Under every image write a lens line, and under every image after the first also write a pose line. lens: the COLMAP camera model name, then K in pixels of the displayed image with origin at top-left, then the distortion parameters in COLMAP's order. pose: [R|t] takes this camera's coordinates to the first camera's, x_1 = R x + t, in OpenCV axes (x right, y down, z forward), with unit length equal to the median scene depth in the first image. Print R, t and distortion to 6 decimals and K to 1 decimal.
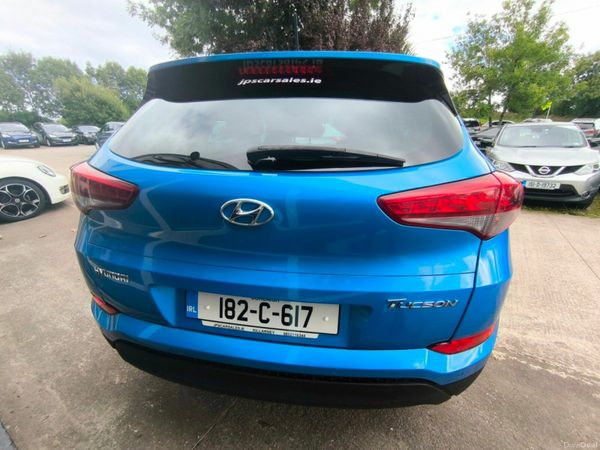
lens RADIAL K [[276.3, 0, 299.2], [0, 276.3, 228.1], [0, 0, 1]] dist [-0.000897, 0.000857]
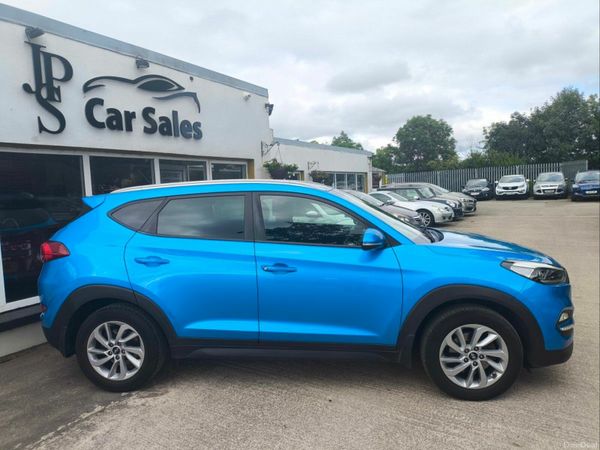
lens RADIAL K [[437.1, 0, 300.0], [0, 437.1, 225.0], [0, 0, 1]] dist [0.004017, 0.002378]
pose [[0.044613, 0.089693, -0.994970, 0.227796], [-0.304126, 0.949907, 0.071994, -0.063384], [0.951587, 0.299385, 0.069656, 0.135129]]
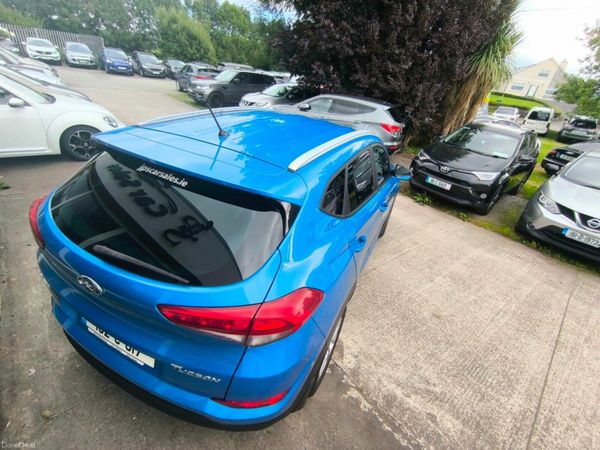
lens RADIAL K [[281.6, 0, 300.0], [0, 281.6, 225.0], [0, 0, 1]] dist [0.002233, -0.000105]
pose [[0.952607, 0.241839, -0.184536, 0.045563], [-0.216040, 0.964903, 0.149295, -0.034037], [0.214165, -0.102352, 0.971420, -0.010049]]
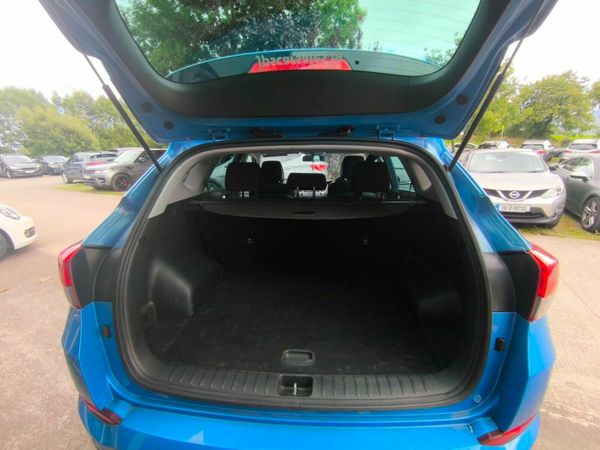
lens RADIAL K [[275.0, 0, 298.2], [0, 275.0, 228.0], [0, 0, 1]] dist [0.001000, 0.001256]
pose [[0.995890, -0.042820, 0.079805, -0.008155], [0.048740, 0.996083, -0.073775, -0.010867], [-0.076333, 0.077362, 0.994077, 0.004579]]
